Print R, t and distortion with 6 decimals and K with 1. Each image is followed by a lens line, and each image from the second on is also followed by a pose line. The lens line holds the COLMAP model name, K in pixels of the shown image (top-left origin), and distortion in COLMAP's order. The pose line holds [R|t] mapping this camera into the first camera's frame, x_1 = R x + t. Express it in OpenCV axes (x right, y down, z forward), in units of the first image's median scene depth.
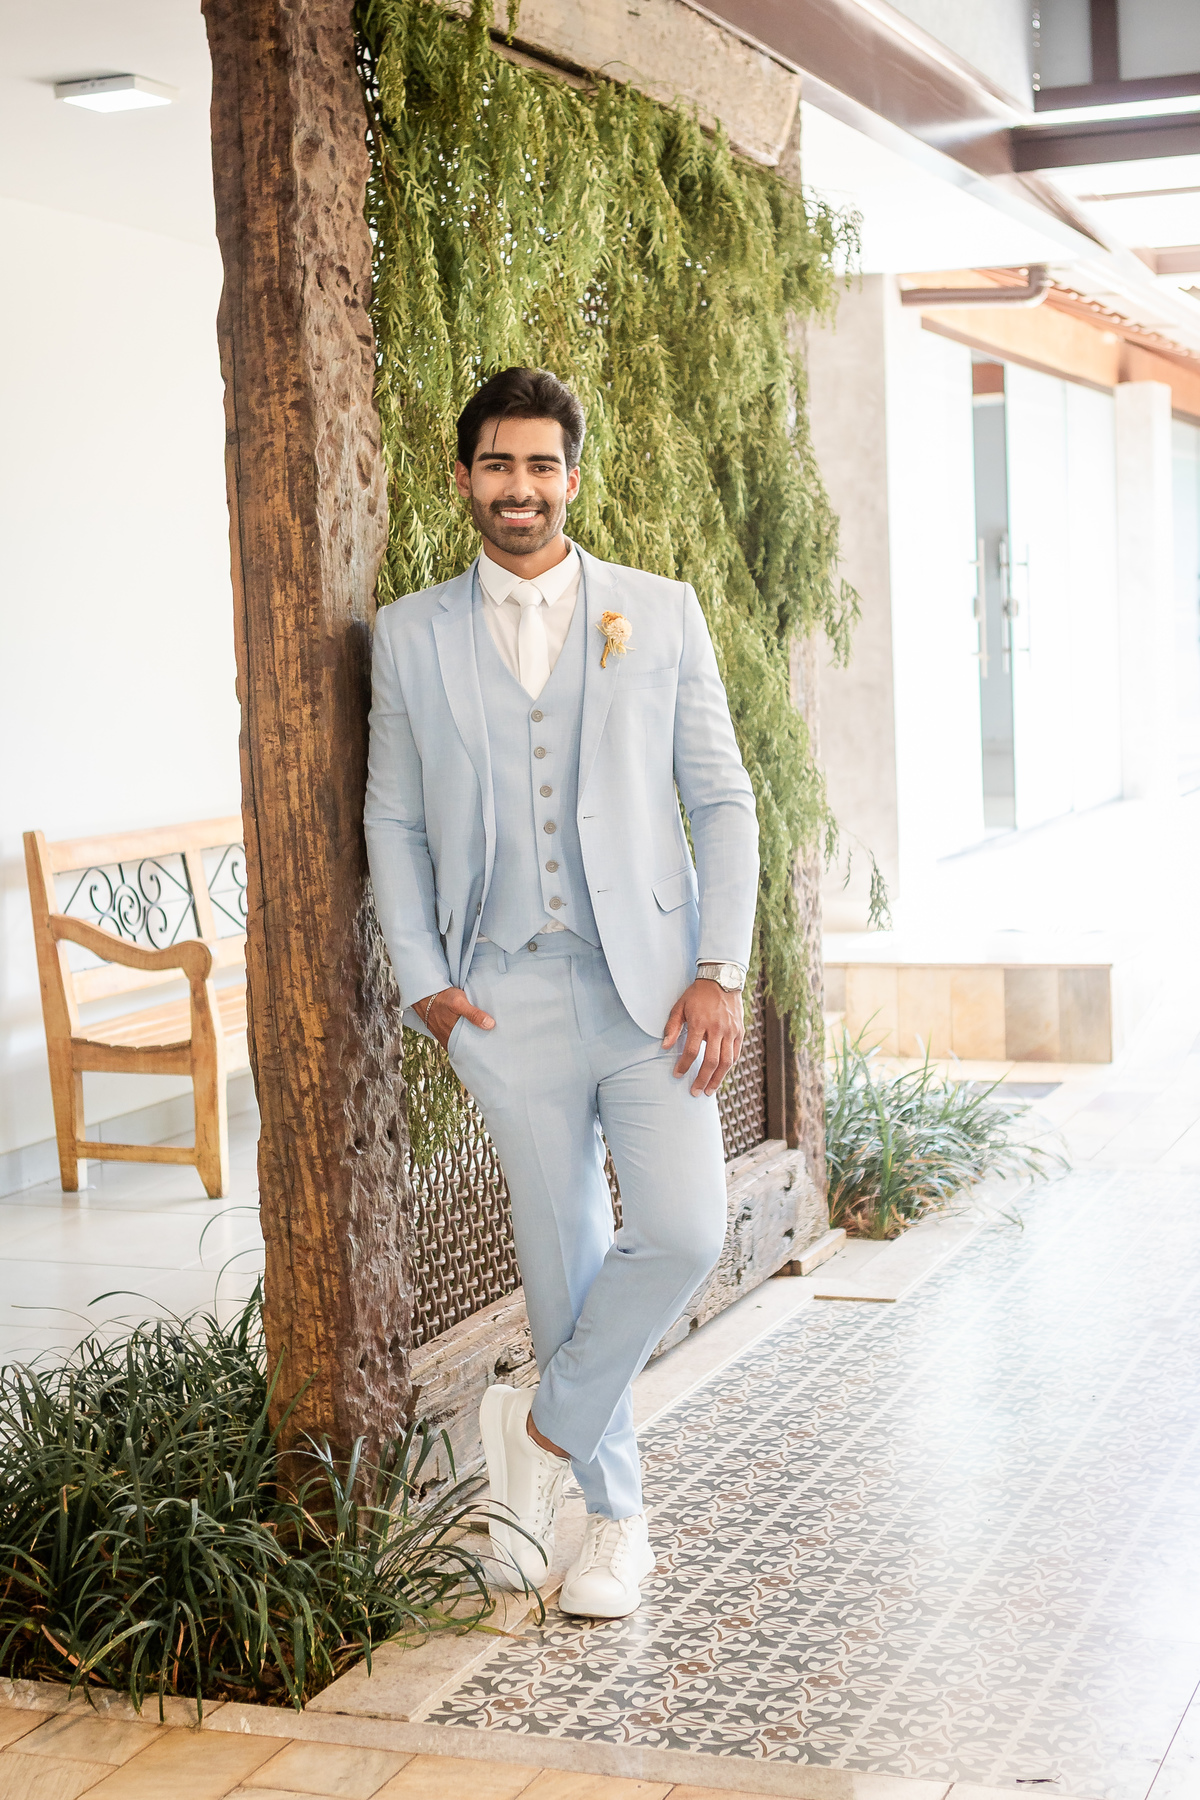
lens RADIAL K [[2950.5, 0, 600.3], [0, 2950.5, 893.2], [0, 0, 1]] dist [0.037165, 0.000000]
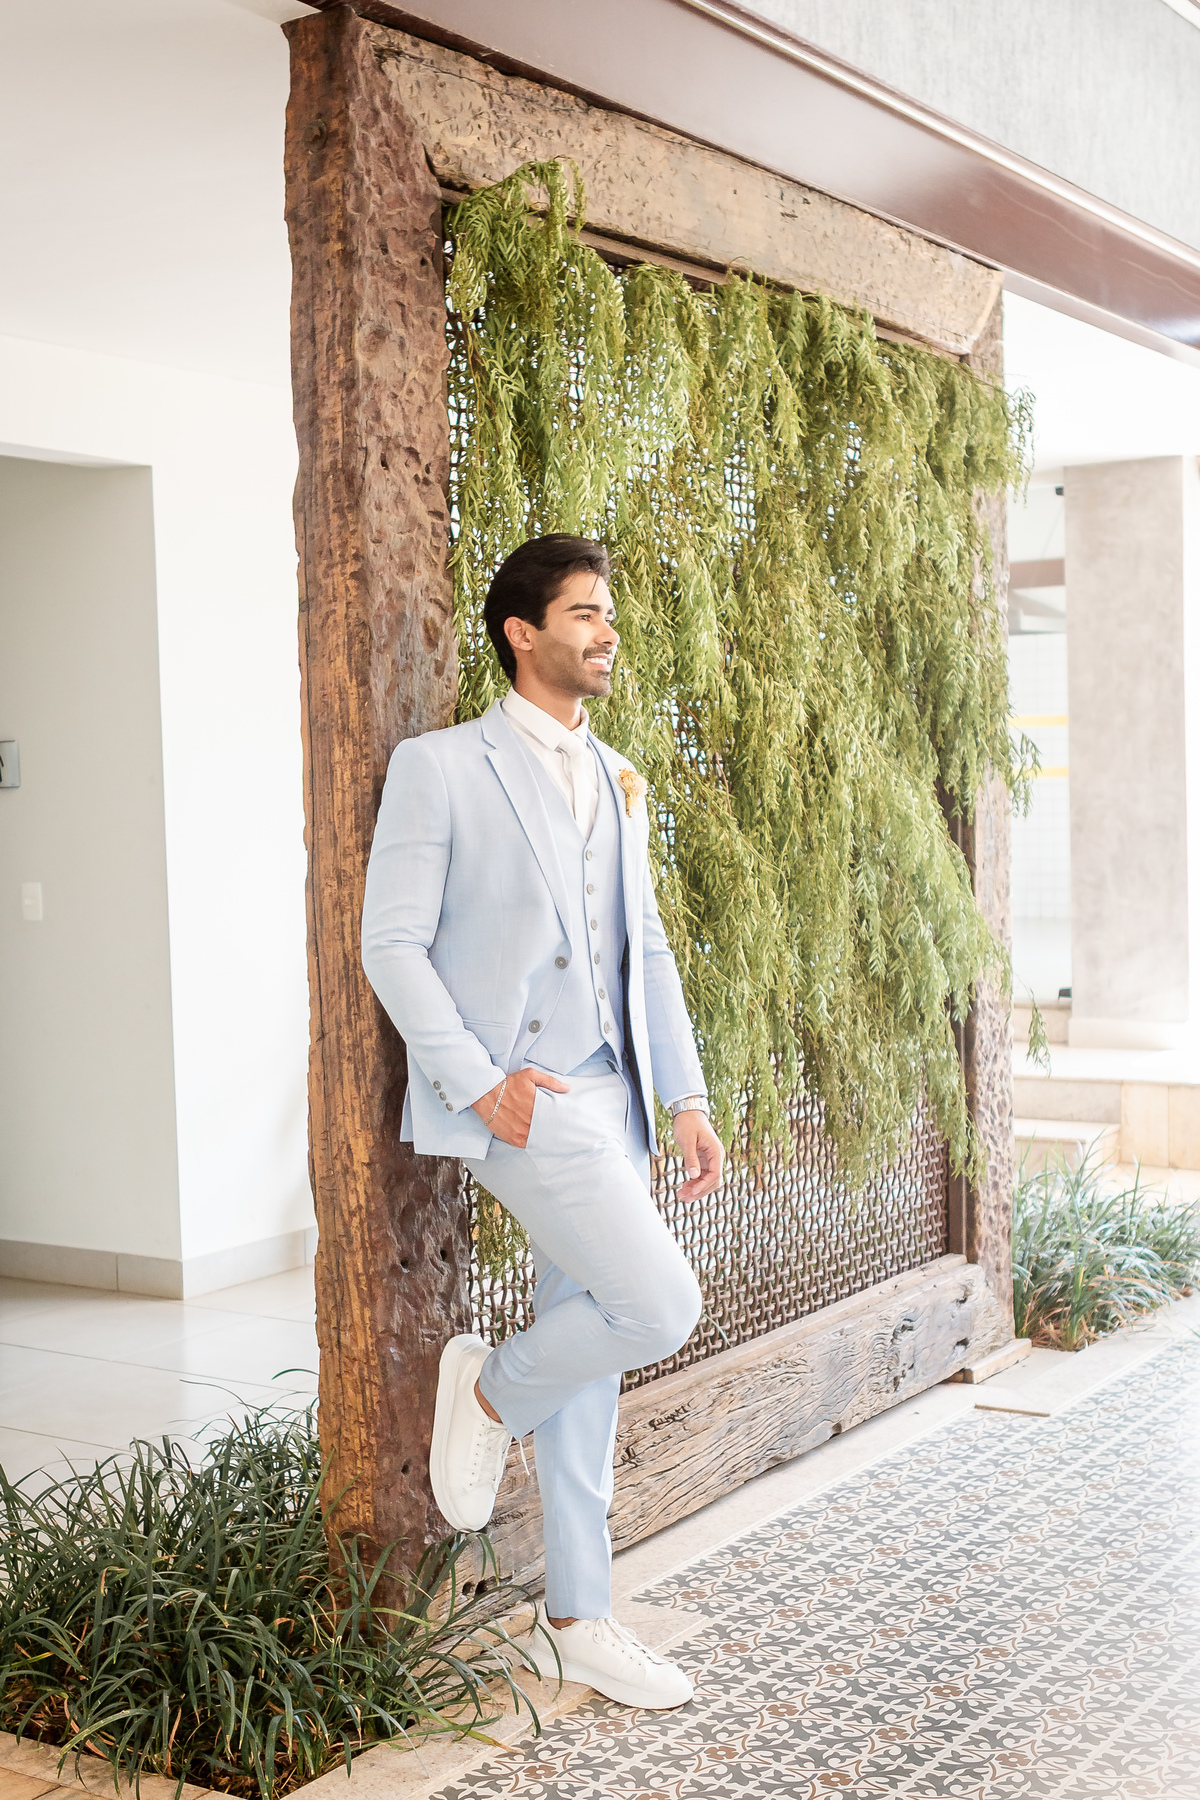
lens RADIAL K [[2432.2, 0, 600.0], [0, 2432.2, 909.8], [0, 0, 1]] dist [-0.000749, 0.000000]
pose [[0.976675, 0.022257, -0.213565, 0.171031], [-0.028279, 0.999283, -0.025183, -0.022561], [0.212851, 0.030635, 0.976604, 0.150135]]
